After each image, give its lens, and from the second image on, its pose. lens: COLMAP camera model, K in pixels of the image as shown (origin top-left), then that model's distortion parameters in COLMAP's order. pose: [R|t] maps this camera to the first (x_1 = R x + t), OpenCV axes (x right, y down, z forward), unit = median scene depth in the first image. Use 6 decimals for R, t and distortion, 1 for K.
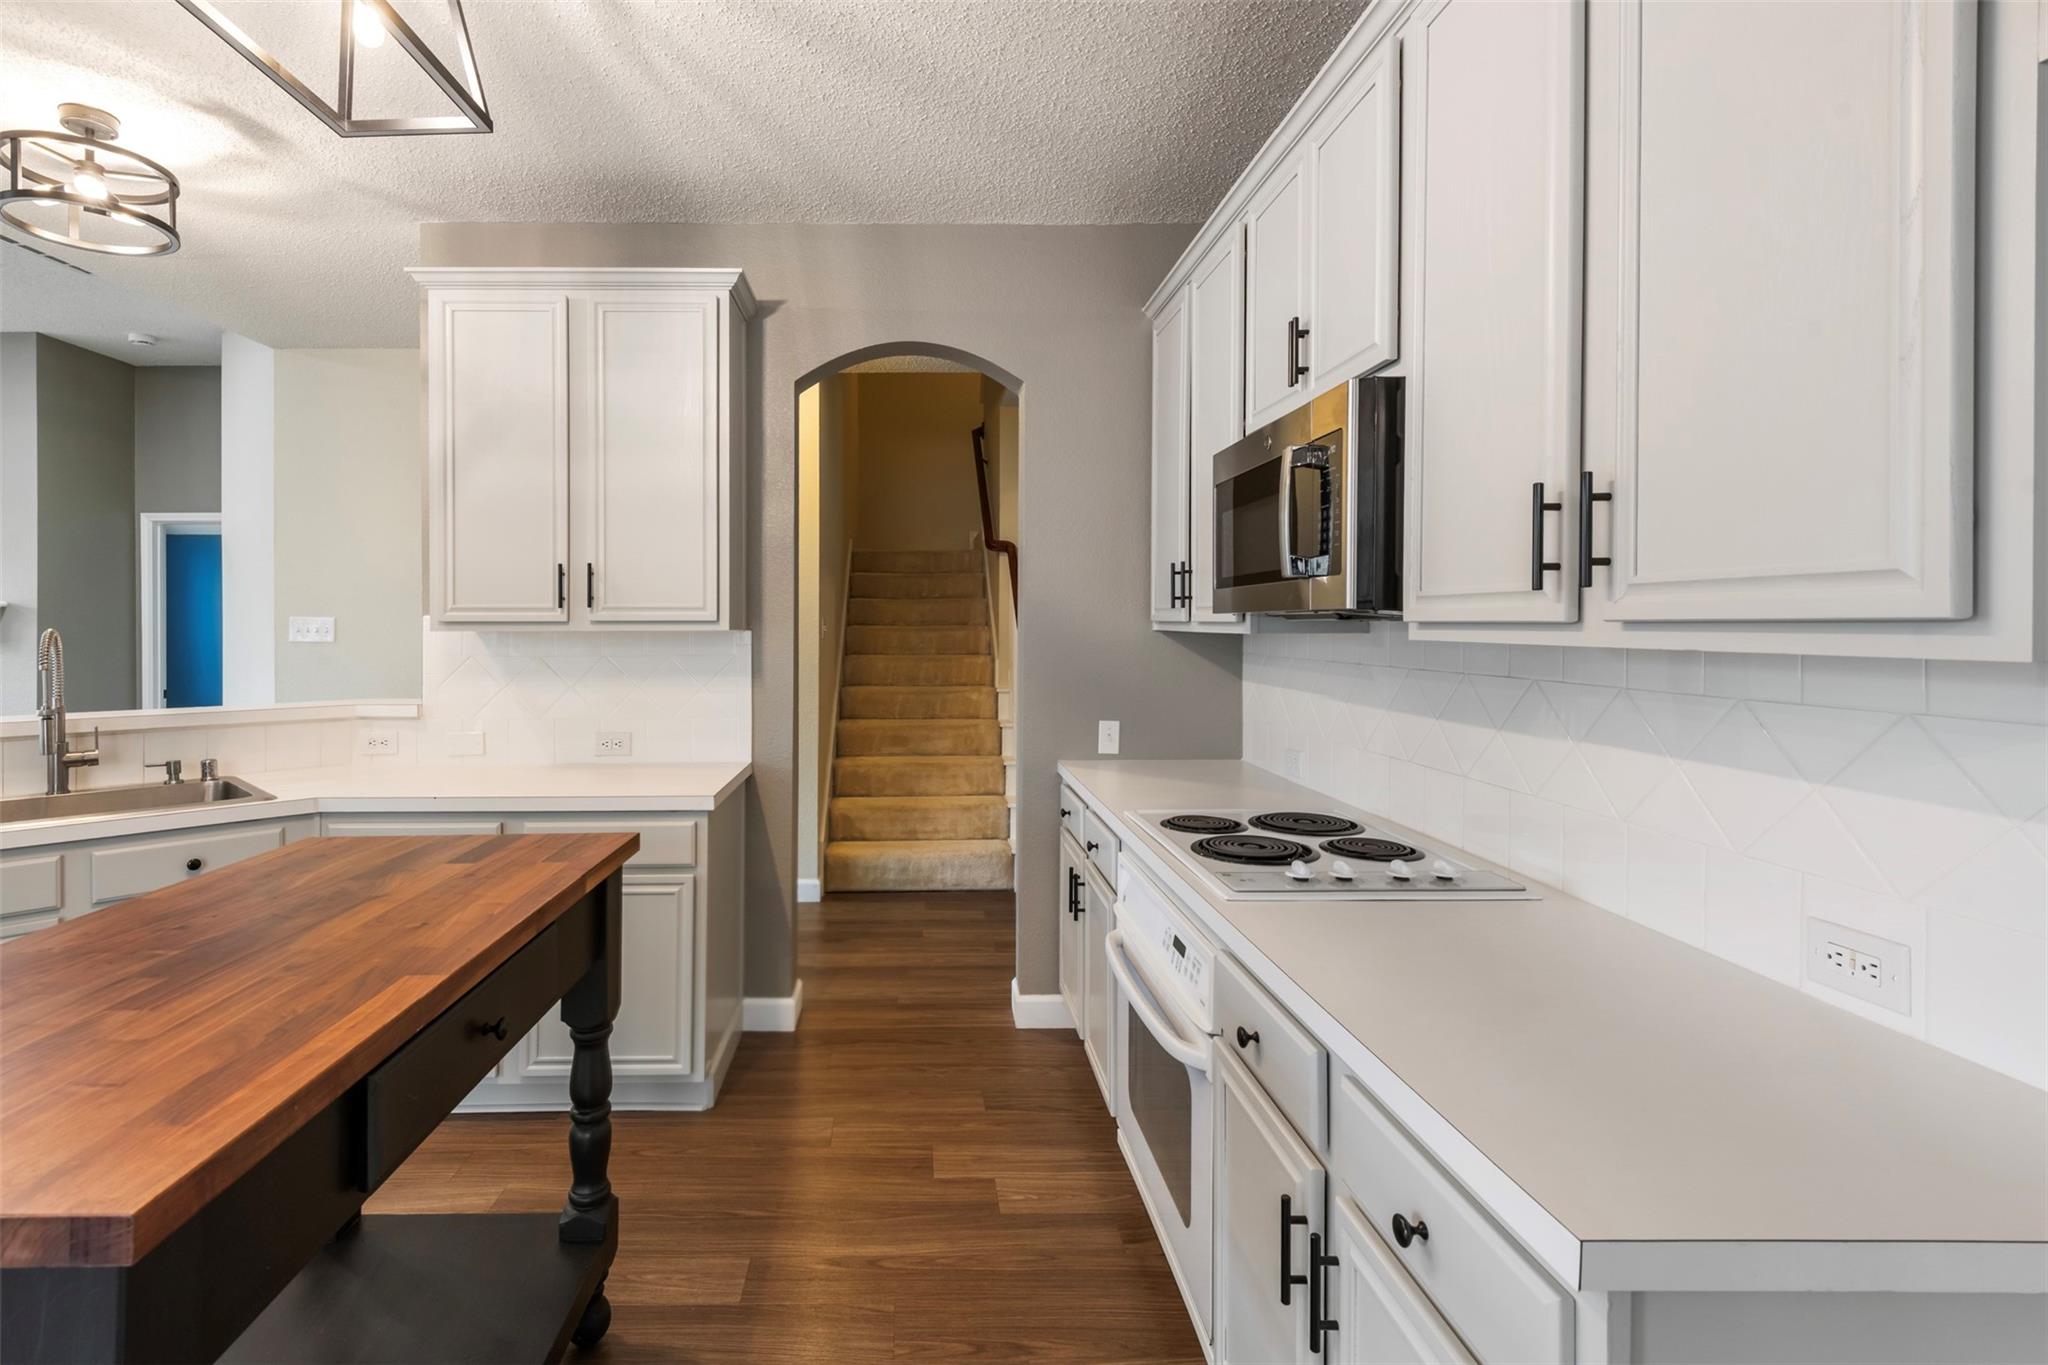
lens RADIAL K [[986.2, 0, 940.9], [0, 986.2, 628.6], [0, 0, 1]] dist [0.002143, 0.000335]
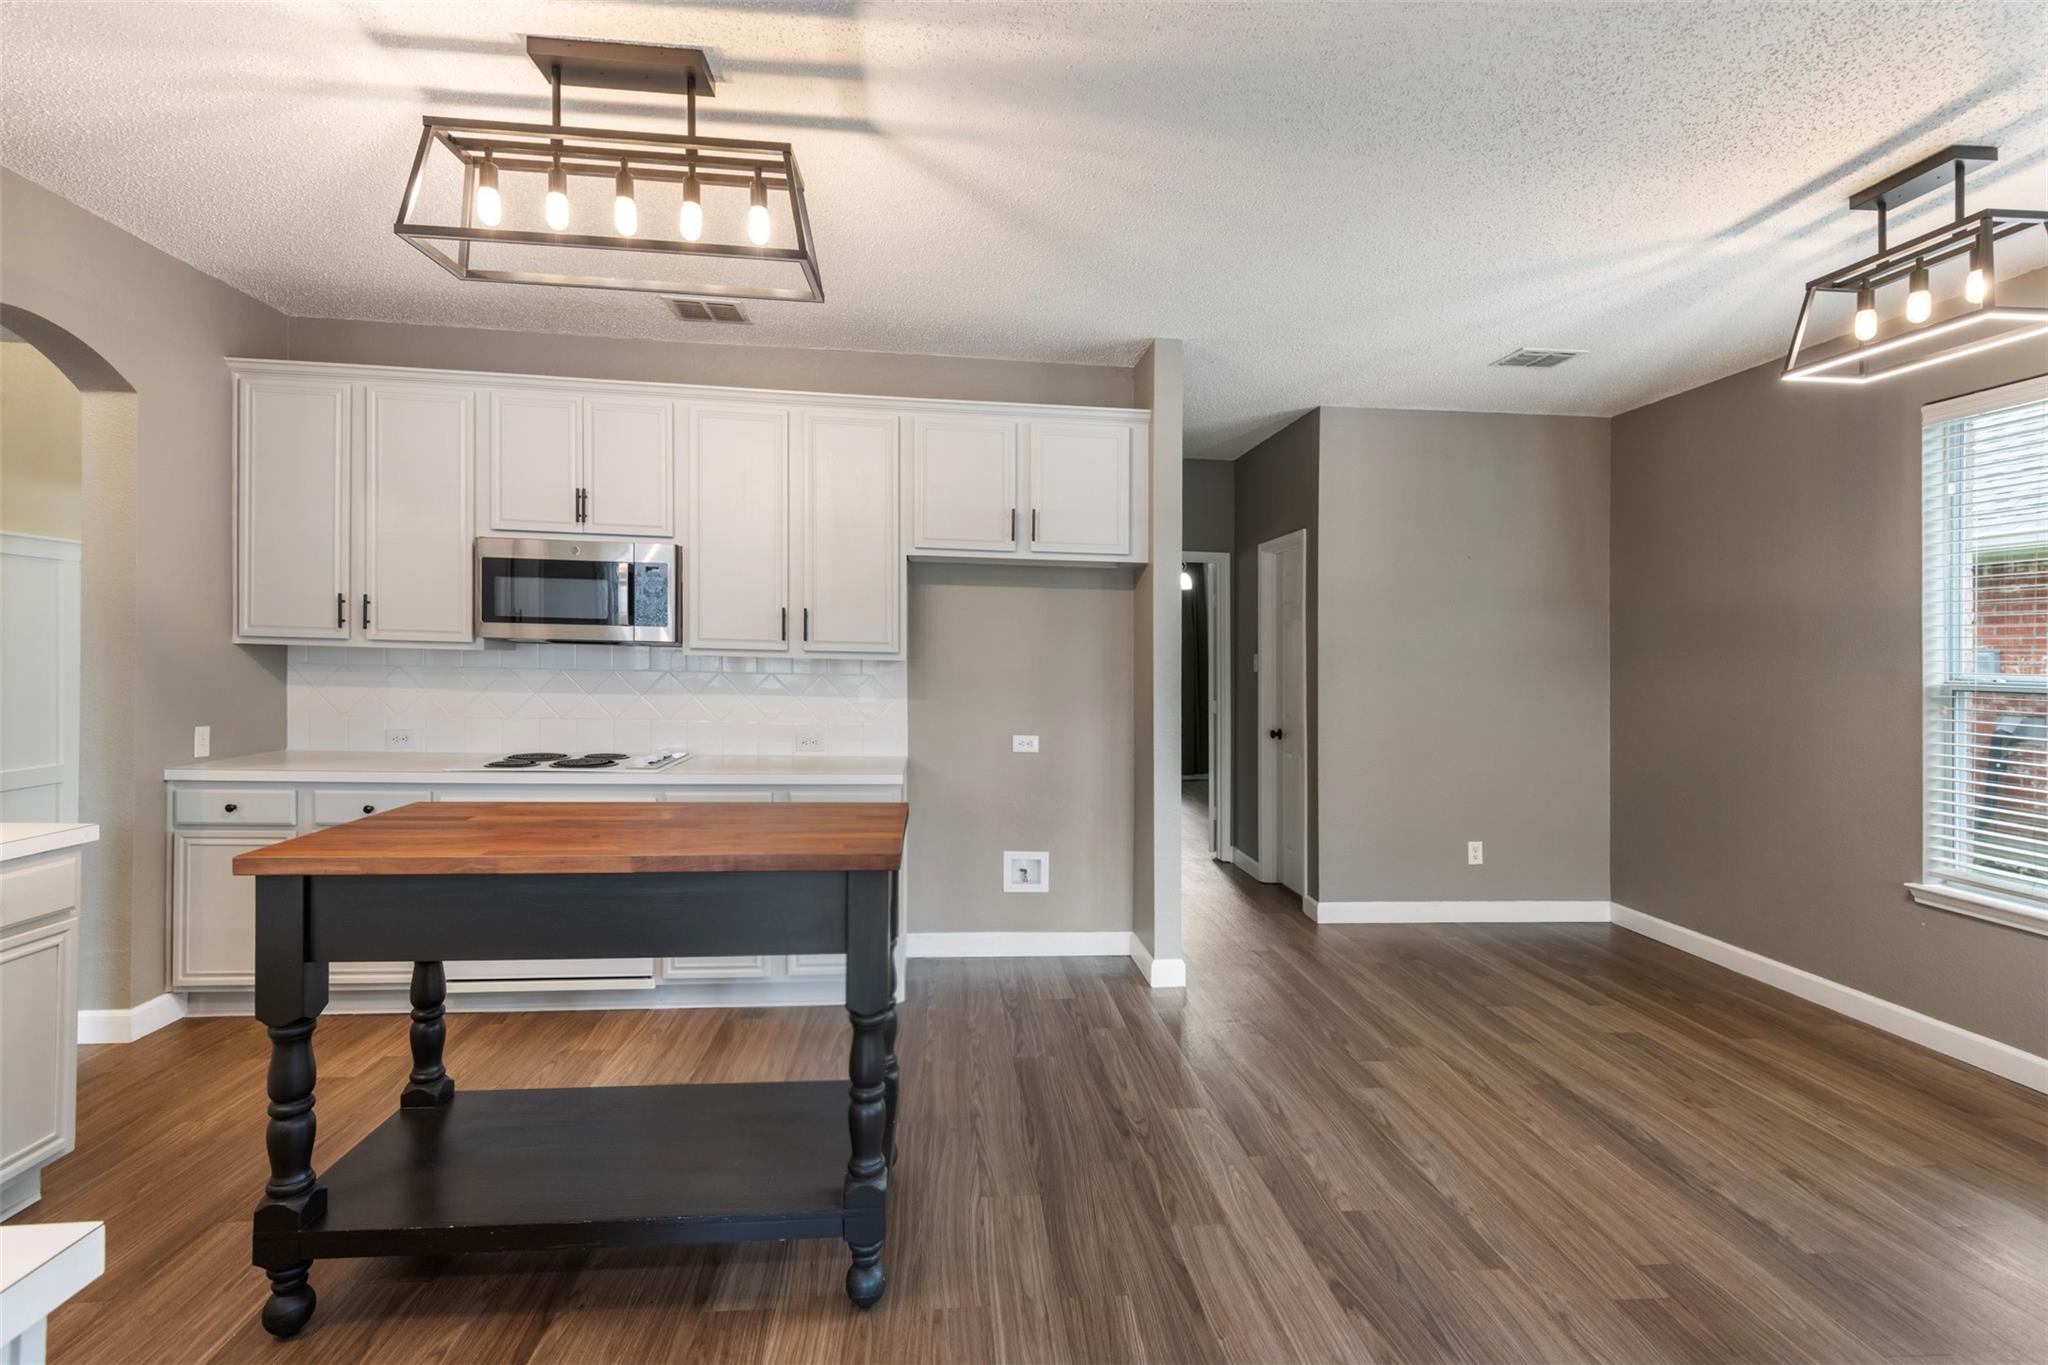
lens RADIAL K [[924.6, 0, 1026.5], [0, 924.6, 631.4], [0, 0, 1]] dist [0.013774, -0.000061]
pose [[-0.081011, 0.028735, 0.996299, -1.054606], [-0.018577, 0.999367, -0.030334, 0.003647], [-0.996540, -0.020965, -0.080426, 0.200911]]
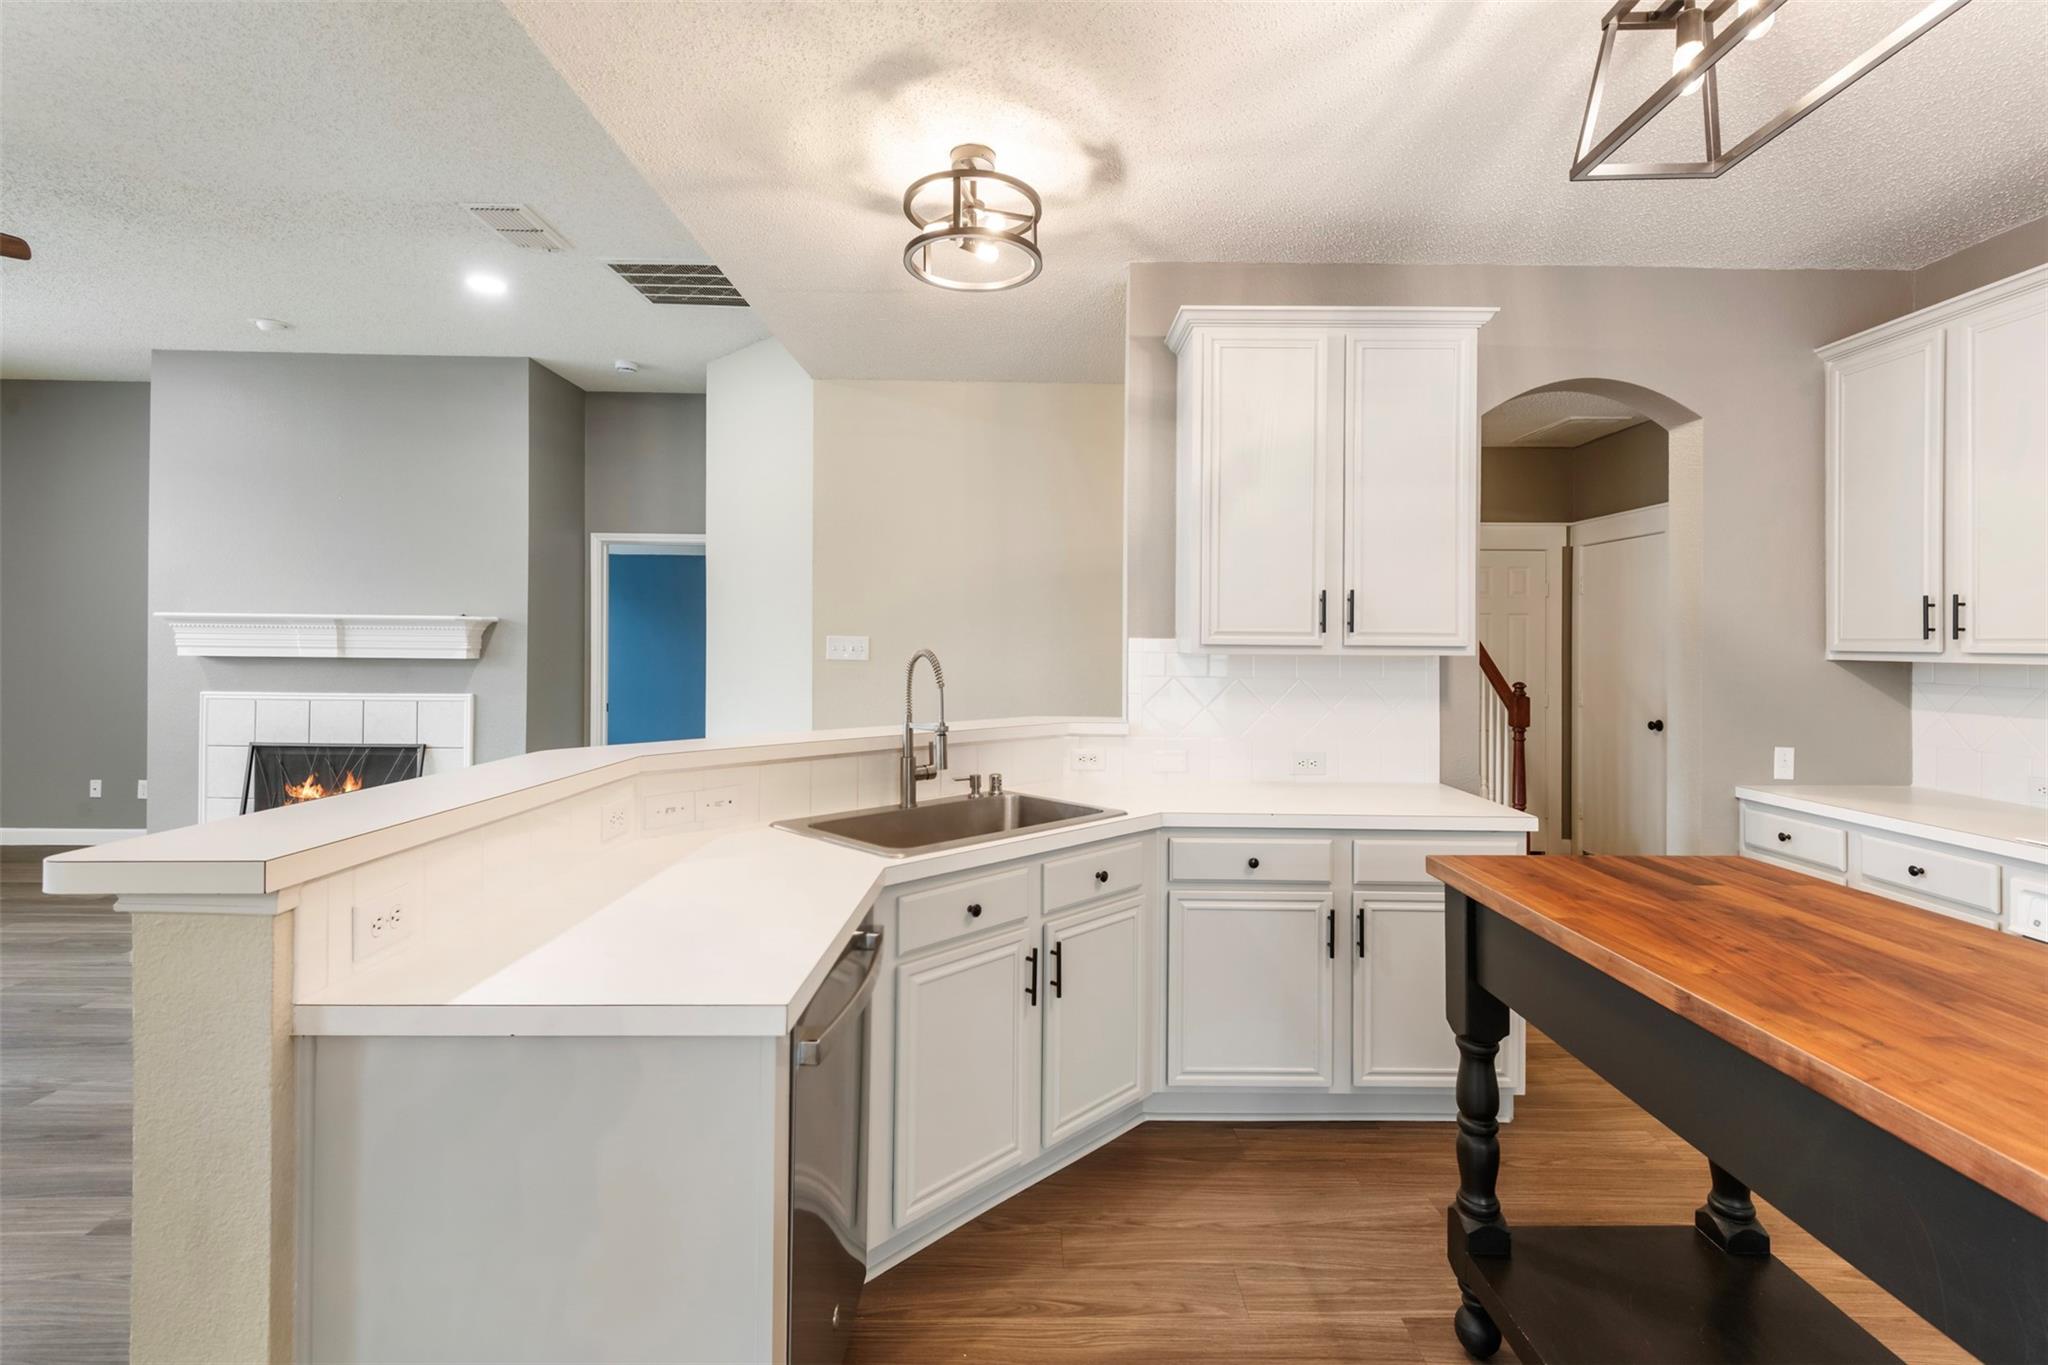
lens RADIAL K [[931.2, 0, 1063.2], [0, 931.2, 651.5], [0, 0, 1]] dist [0.019839, -0.000866]
pose [[0.999880, 0.012657, 0.008907, -0.672142], [-0.012654, 0.999920, -0.000408, 0.003401], [-0.008912, 0.000296, 0.999960, 0.020898]]
